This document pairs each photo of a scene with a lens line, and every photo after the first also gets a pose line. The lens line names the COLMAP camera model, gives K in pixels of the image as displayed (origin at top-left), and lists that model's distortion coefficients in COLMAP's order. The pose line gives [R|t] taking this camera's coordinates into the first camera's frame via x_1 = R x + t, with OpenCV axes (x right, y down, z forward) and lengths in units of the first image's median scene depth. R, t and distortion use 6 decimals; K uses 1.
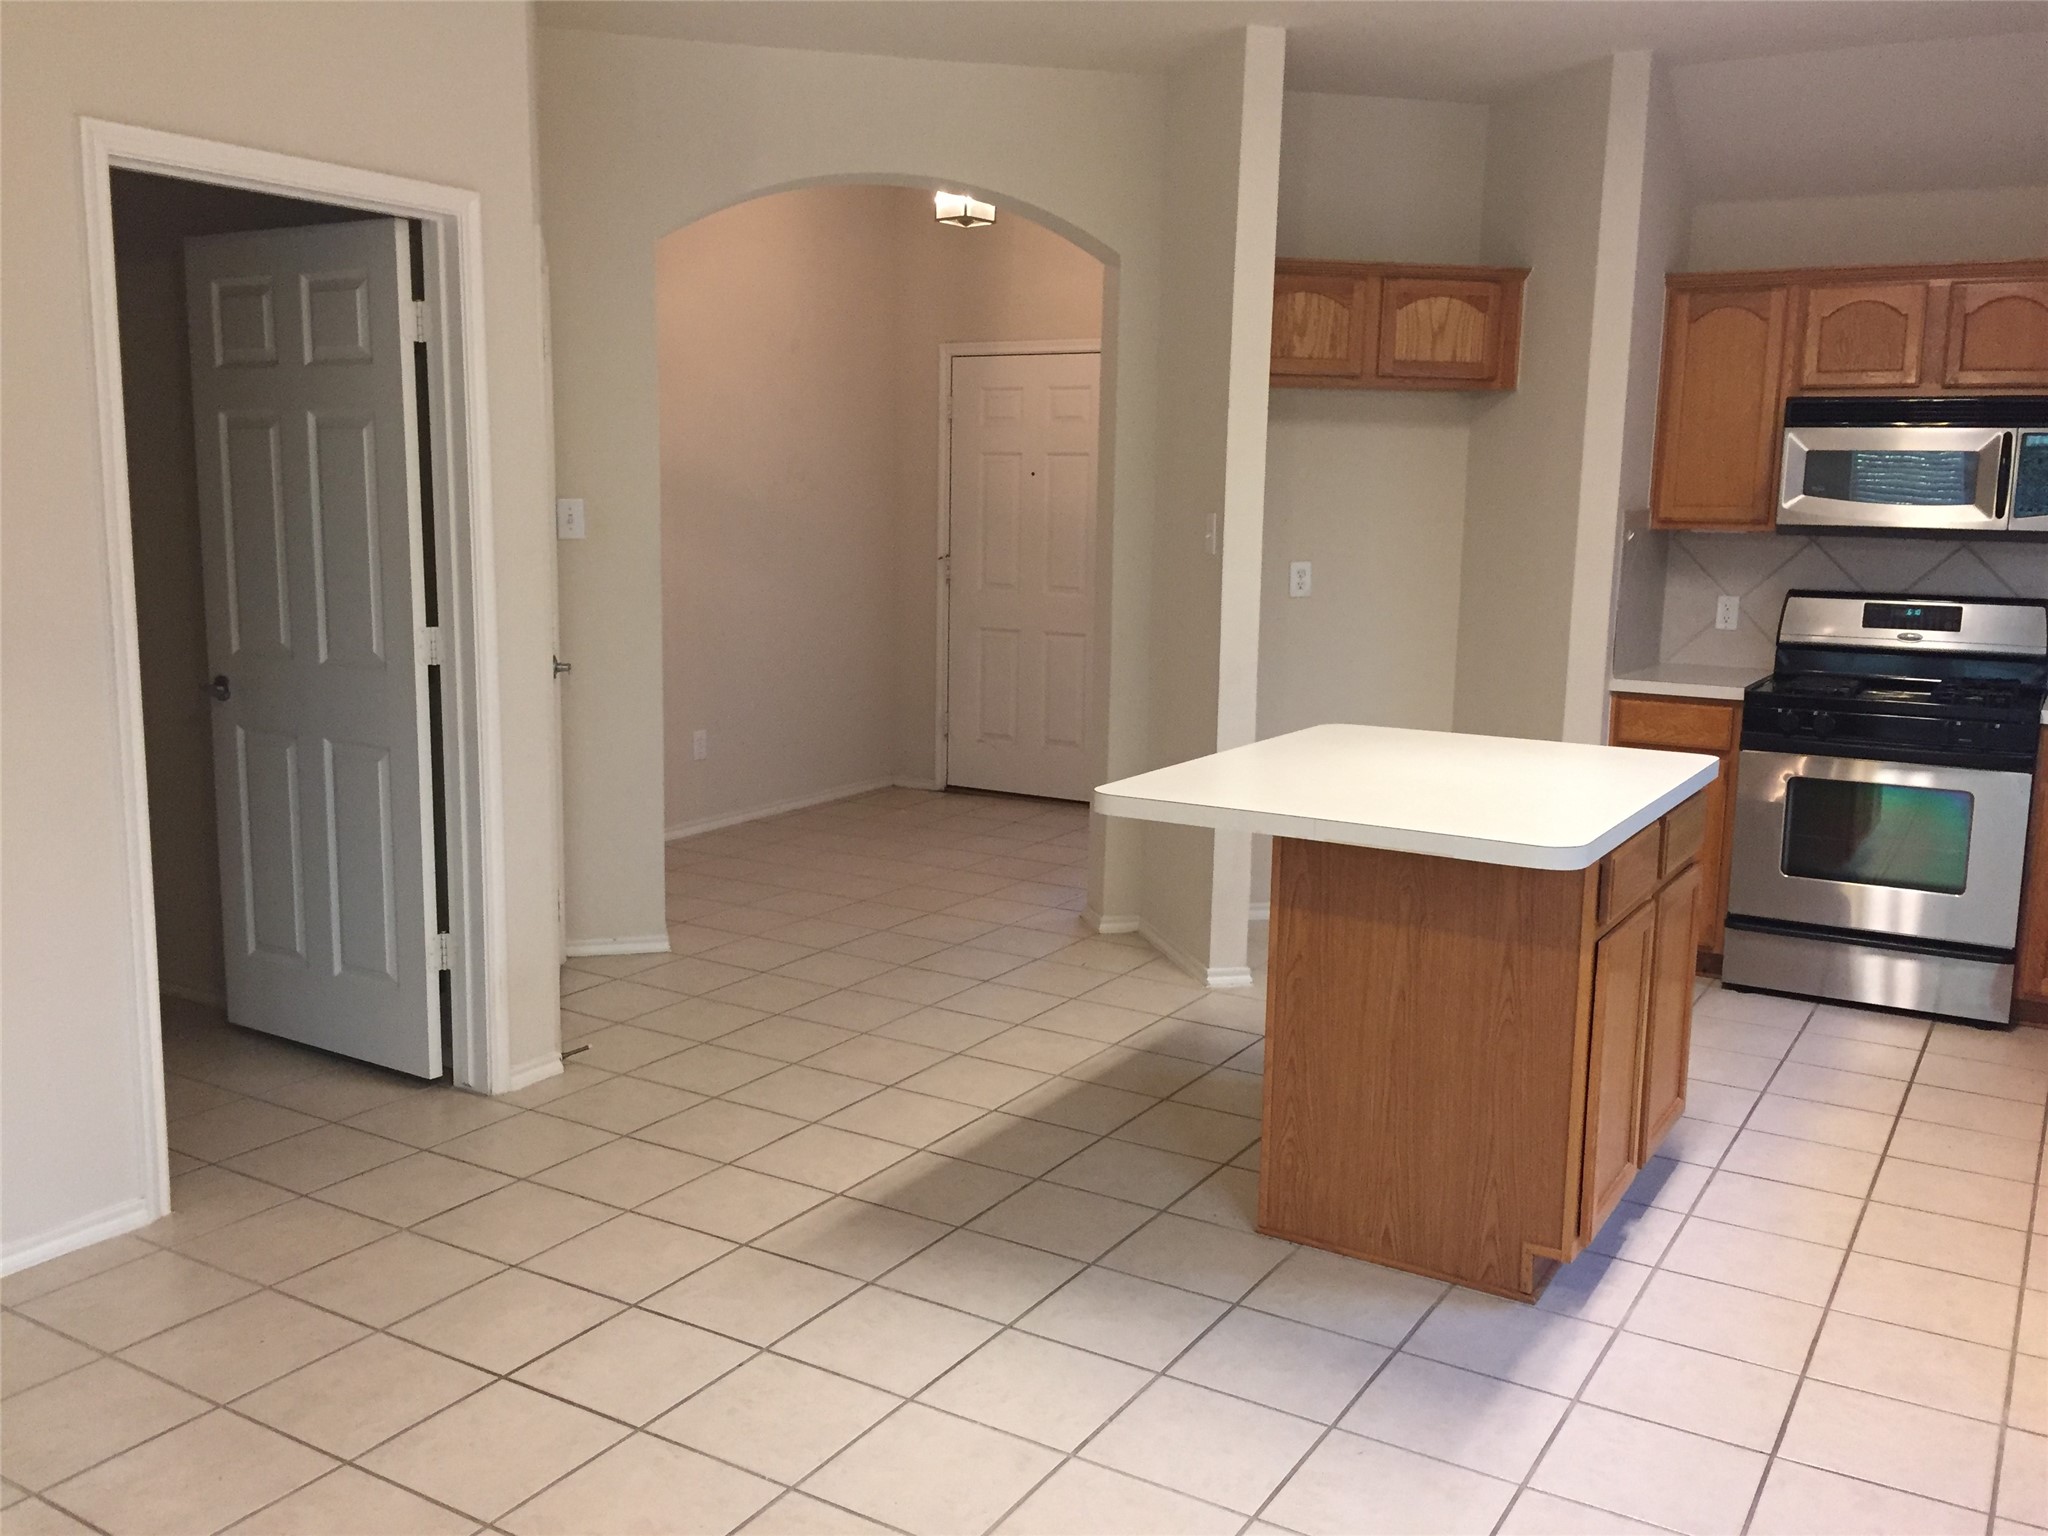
lens RADIAL K [[1780.1, 0, 1020.6], [0, 1780.1, 759.2], [0, 0, 1]] dist [0.067269, -0.054056]
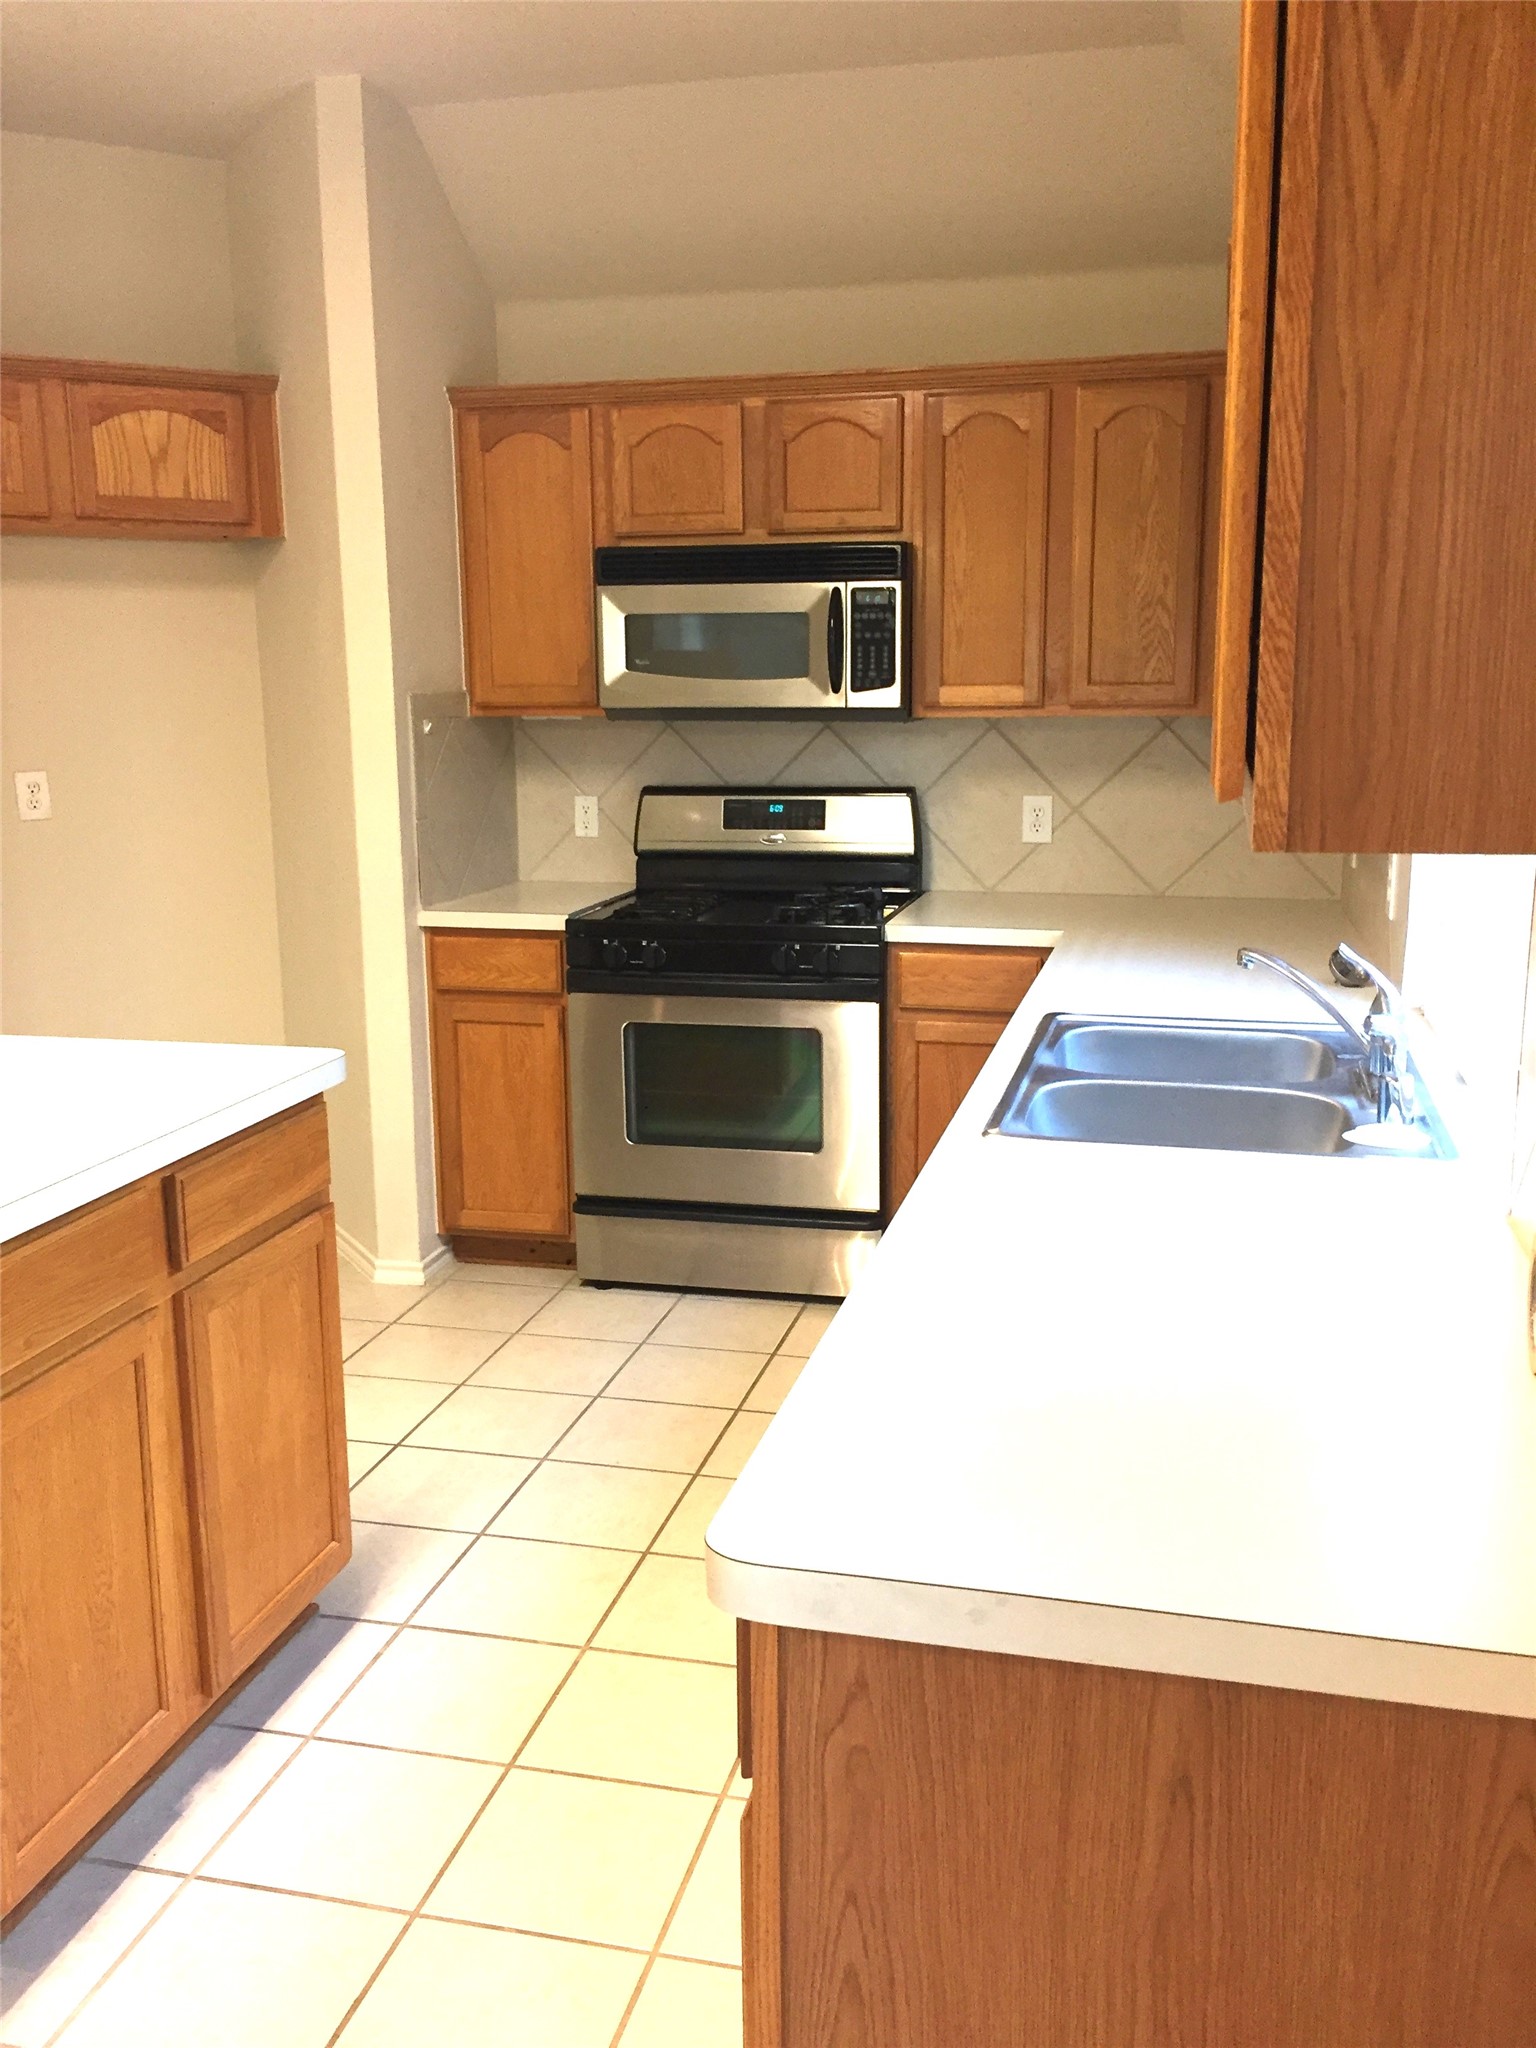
lens RADIAL K [[1780.1, 0, 763.3], [0, 1780.1, 1029.5], [0, 0, 1]] dist [0.067269, -0.054056]
pose [[0.956513, -0.084123, 0.279295, 0.248668], [0.070844, 0.995839, 0.057322, -0.027086], [-0.282955, -0.035043, 0.958493, 0.205270]]
